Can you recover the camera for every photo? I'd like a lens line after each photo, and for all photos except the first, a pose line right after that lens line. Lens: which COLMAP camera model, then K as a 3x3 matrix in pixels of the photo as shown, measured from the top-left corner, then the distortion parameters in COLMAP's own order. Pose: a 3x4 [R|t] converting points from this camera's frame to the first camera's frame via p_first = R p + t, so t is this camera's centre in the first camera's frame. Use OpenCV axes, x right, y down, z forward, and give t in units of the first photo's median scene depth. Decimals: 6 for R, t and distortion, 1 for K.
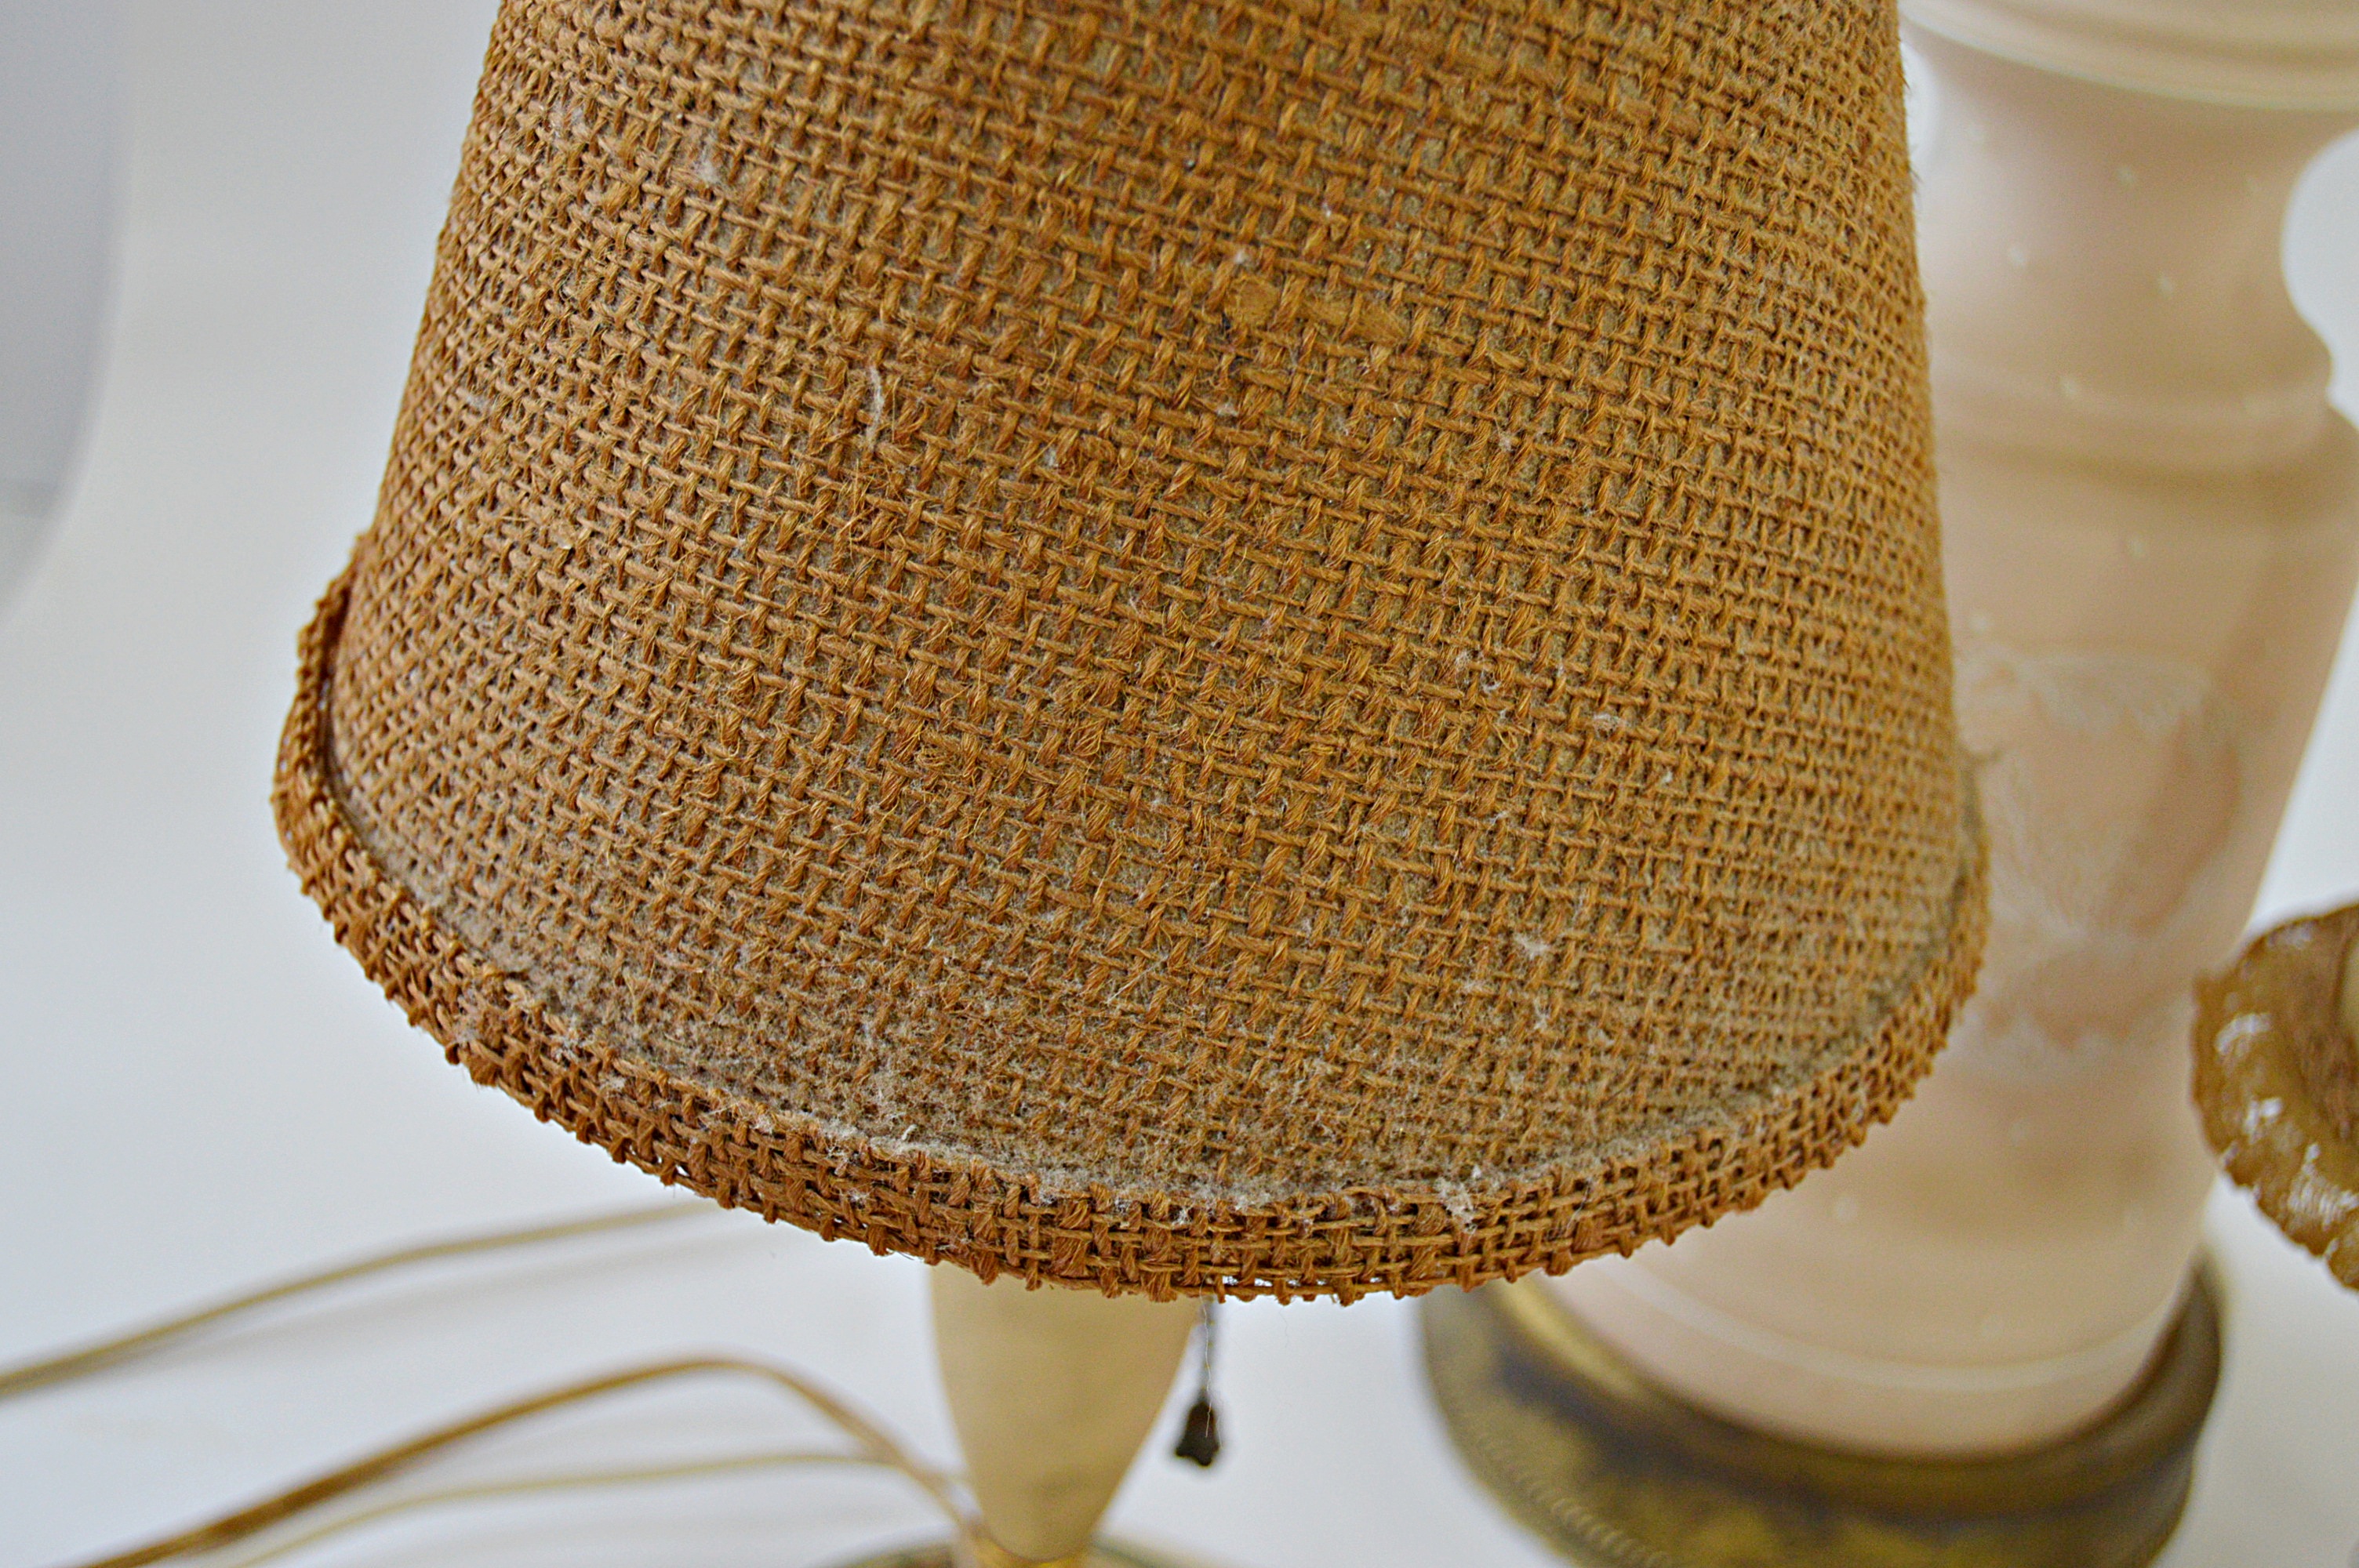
lens RADIAL K [[2978.9, 0, 1193.5], [0, 2978.9, 770.8], [0, 0, 1]] dist [0.027842, 0.000000]
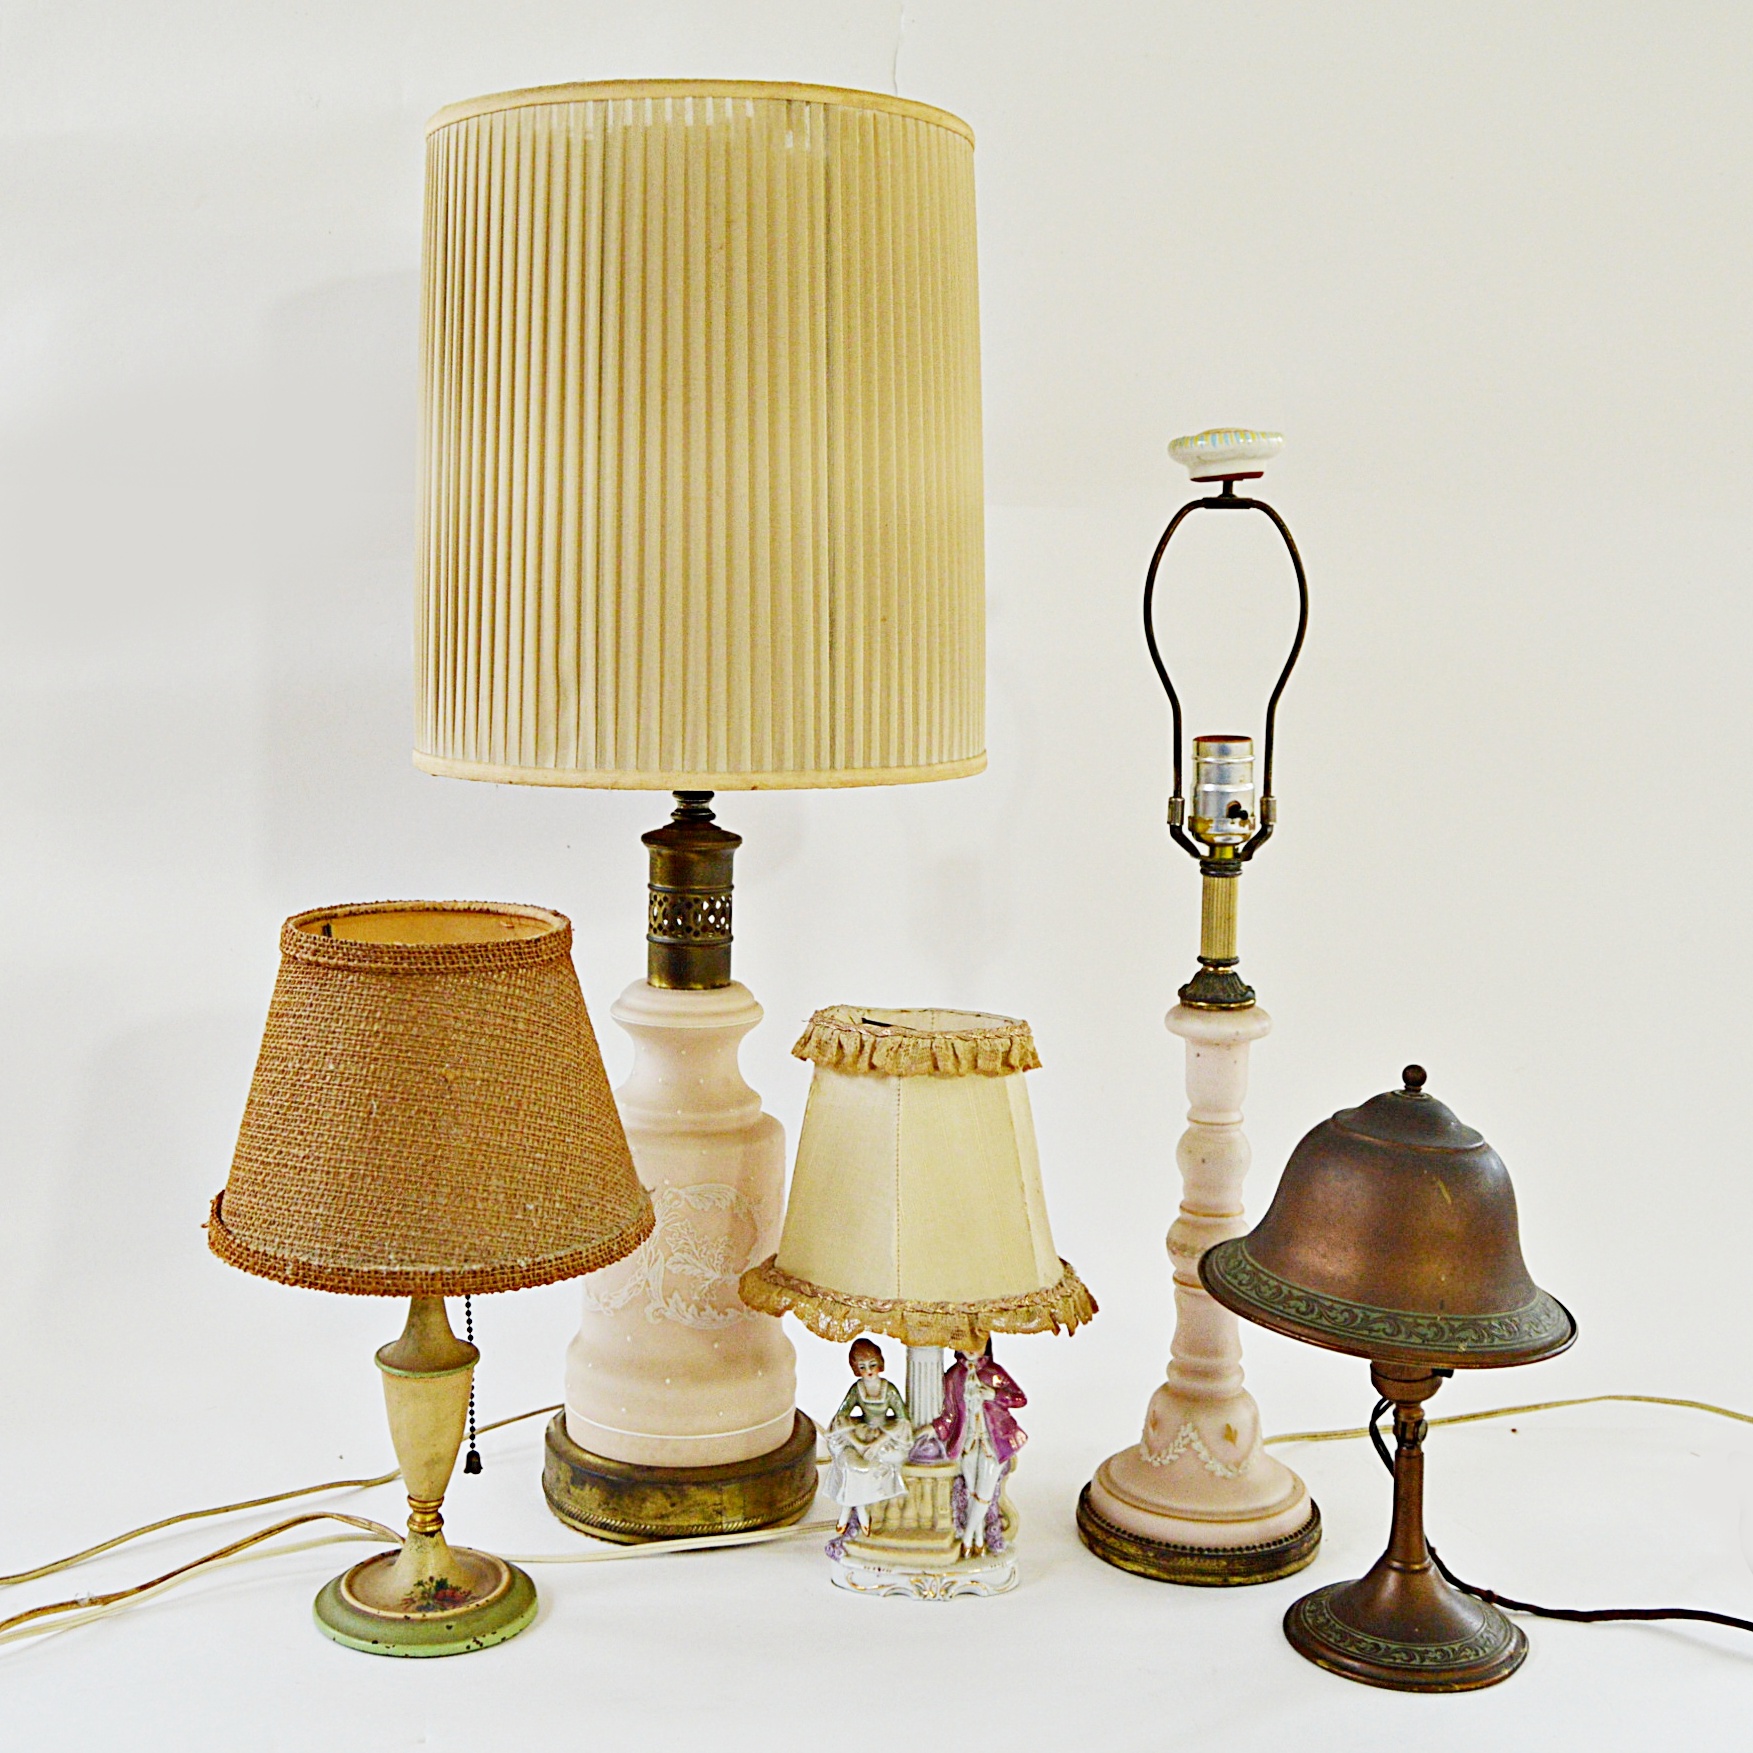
lens RADIAL K [[2369.9, 0, 864.5], [0, 2369.9, 864.4], [0, 0, 1]] dist [-0.041984, 0.000000]
pose [[0.963279, -0.114002, 0.243098, -0.217088], [0.193485, 0.922467, -0.334092, 0.895425], [-0.186163, 0.368860, 0.910651, -2.621308]]
